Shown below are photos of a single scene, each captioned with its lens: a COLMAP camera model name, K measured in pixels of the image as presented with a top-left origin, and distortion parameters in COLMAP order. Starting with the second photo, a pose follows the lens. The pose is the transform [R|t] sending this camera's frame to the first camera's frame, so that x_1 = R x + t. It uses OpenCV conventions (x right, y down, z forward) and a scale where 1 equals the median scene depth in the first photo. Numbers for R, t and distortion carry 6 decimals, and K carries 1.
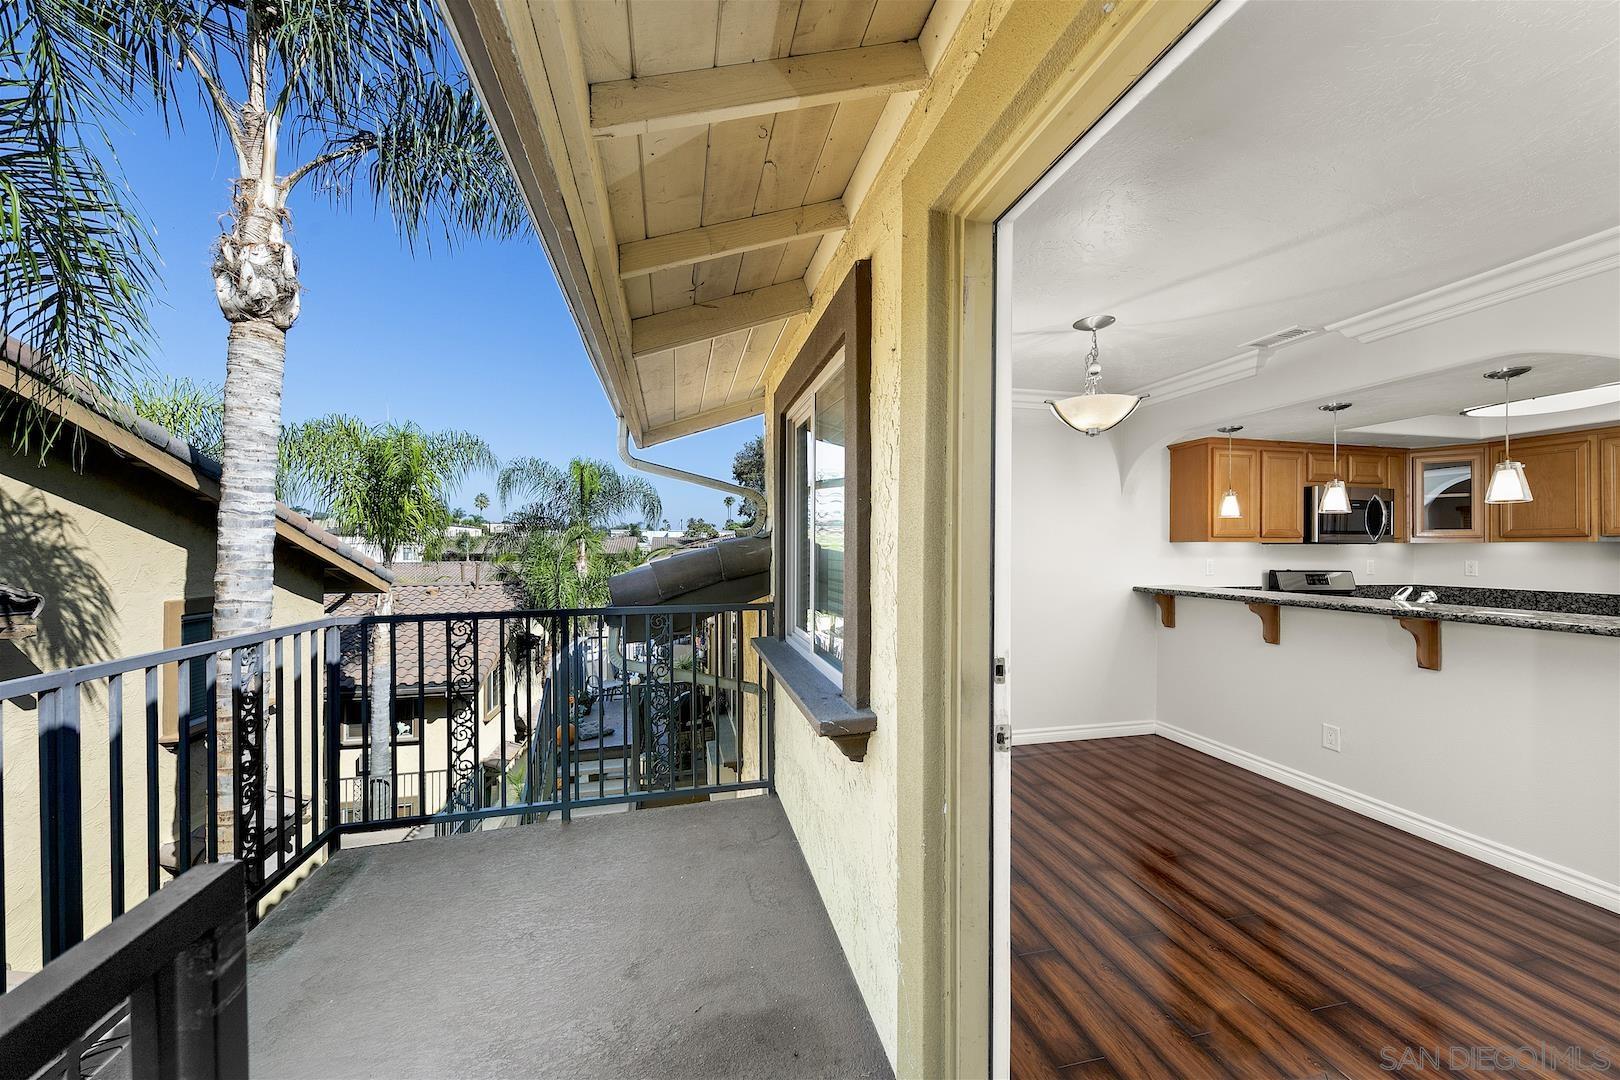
lens RADIAL K [[563.4, 0, 817.8], [0, 563.4, 545.6], [0, 0, 1]] dist [0.007285, -0.000415]
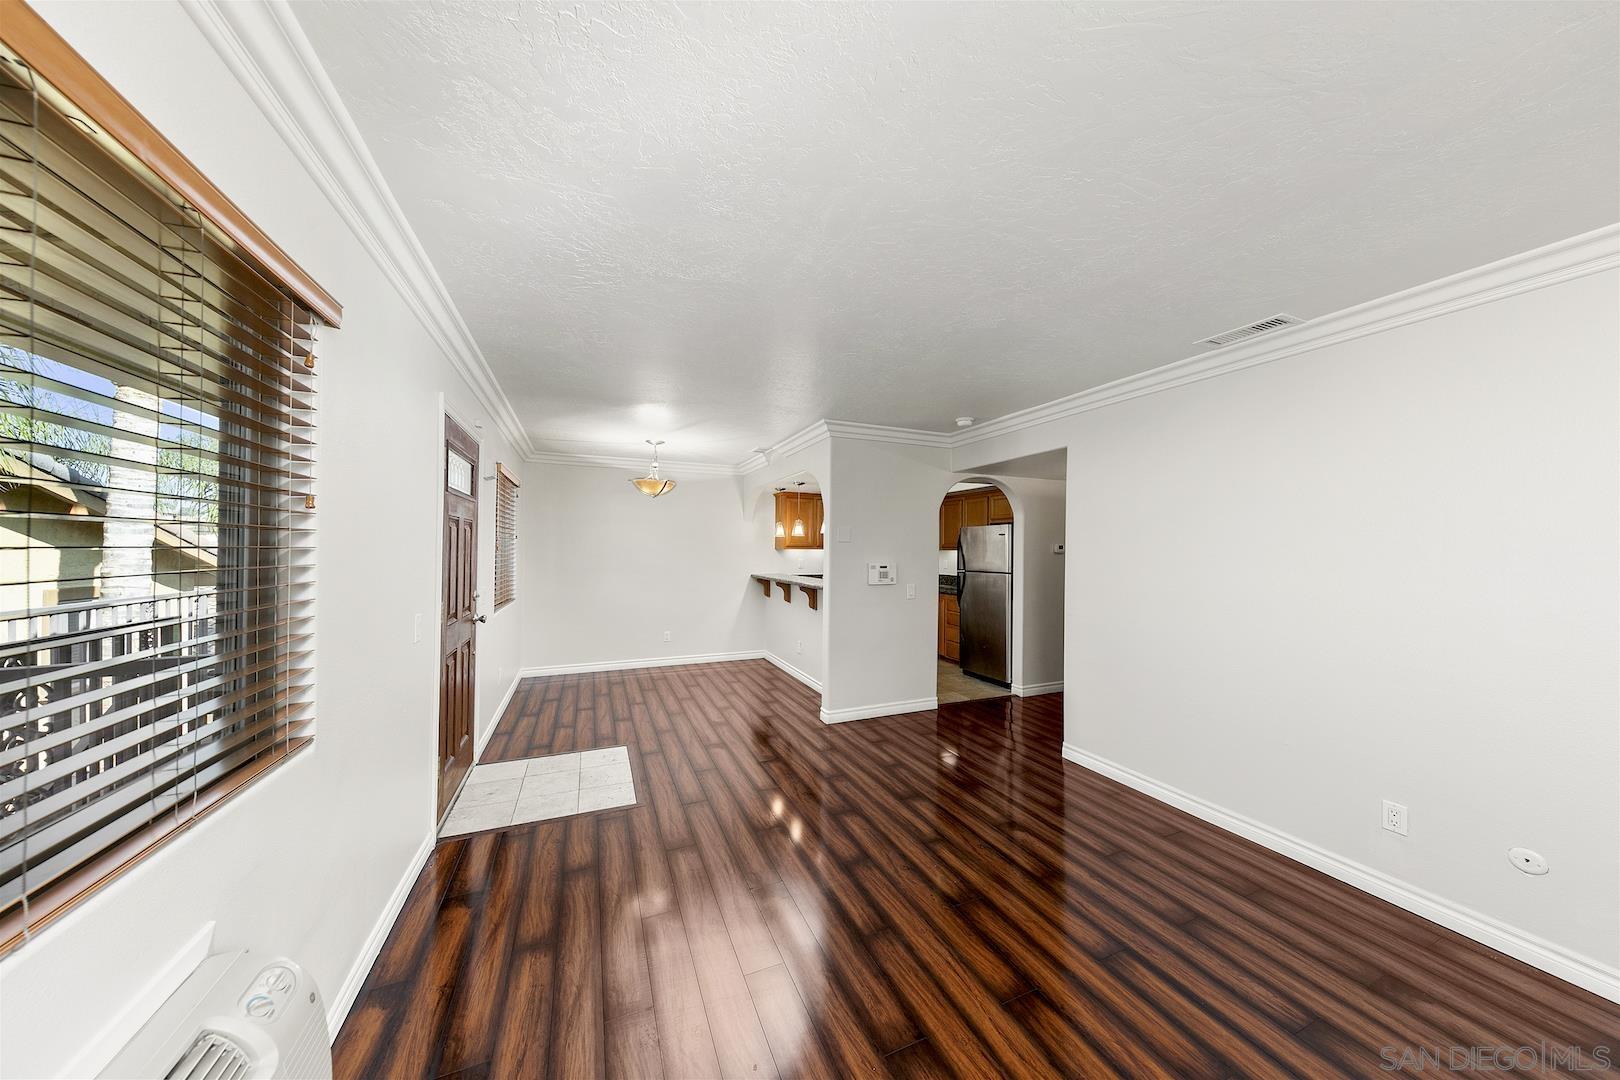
lens RADIAL K [[508.7, 0, 808.1], [0, 508.7, 550.7], [0, 0, 1]] dist [0.001197, 0.000113]
pose [[0.985922, 0.003808, 0.167162, 0.452359], [-0.006725, 0.999835, 0.016883, -0.025861], [-0.167070, -0.017770, 0.985785, -0.546904]]
